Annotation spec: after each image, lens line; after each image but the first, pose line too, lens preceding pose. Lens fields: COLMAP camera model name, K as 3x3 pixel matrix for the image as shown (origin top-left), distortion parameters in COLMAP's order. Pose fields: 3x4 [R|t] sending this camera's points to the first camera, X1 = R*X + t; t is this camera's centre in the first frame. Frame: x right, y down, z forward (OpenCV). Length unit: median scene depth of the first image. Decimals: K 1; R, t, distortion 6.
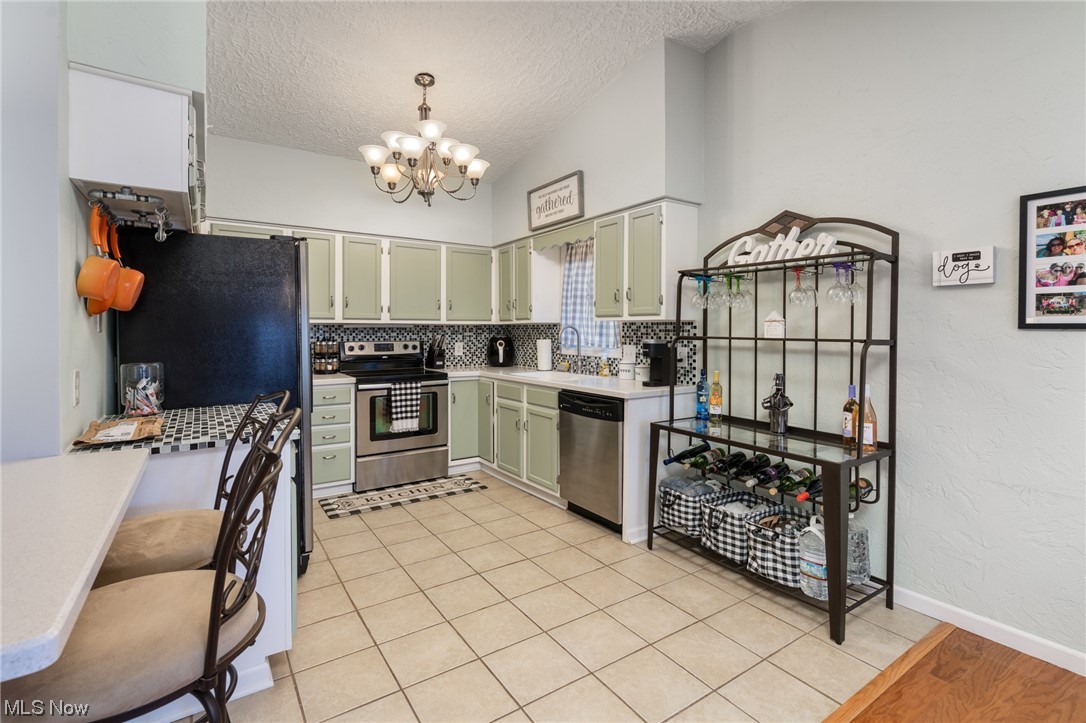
lens RADIAL K [[495.3, 0, 527.1], [0, 495.3, 334.5], [0, 0, 1]] dist [-0.010788, 0.004374]
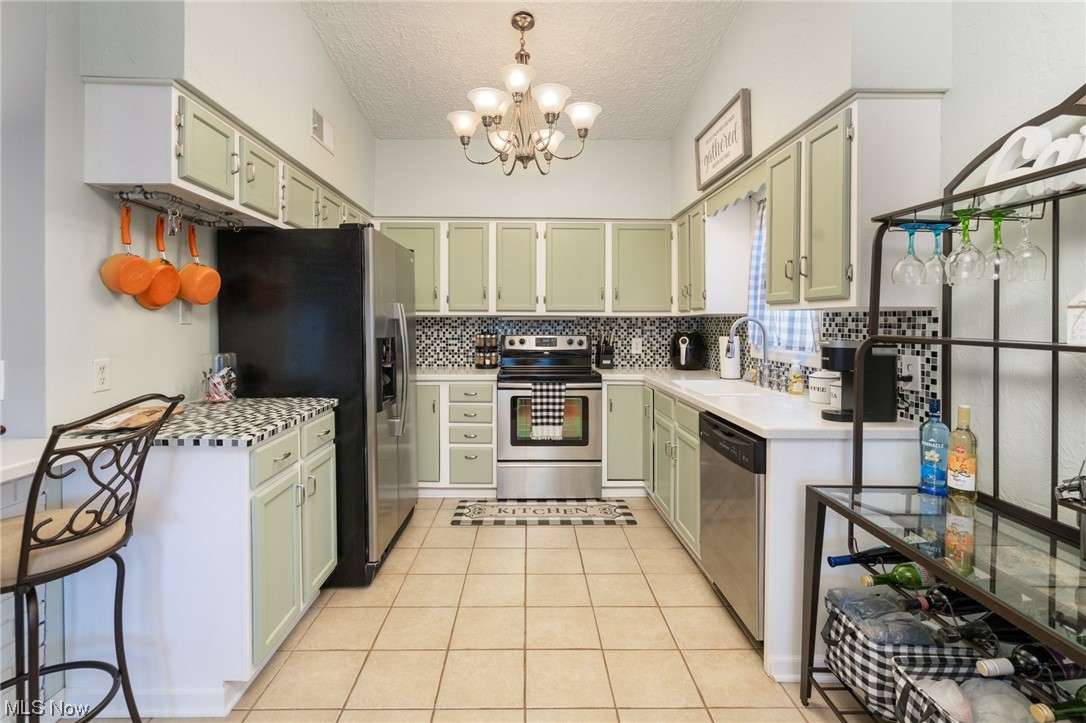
lens RADIAL K [[495.3, 0, 558.3], [0, 495.3, 326.3], [0, 0, 1]] dist [-0.010788, 0.004374]
pose [[0.849116, 0.006938, -0.528161, 0.249918], [-0.007602, 0.999971, 0.000914, -0.004747], [0.528152, 0.003239, 0.849144, 0.291596]]
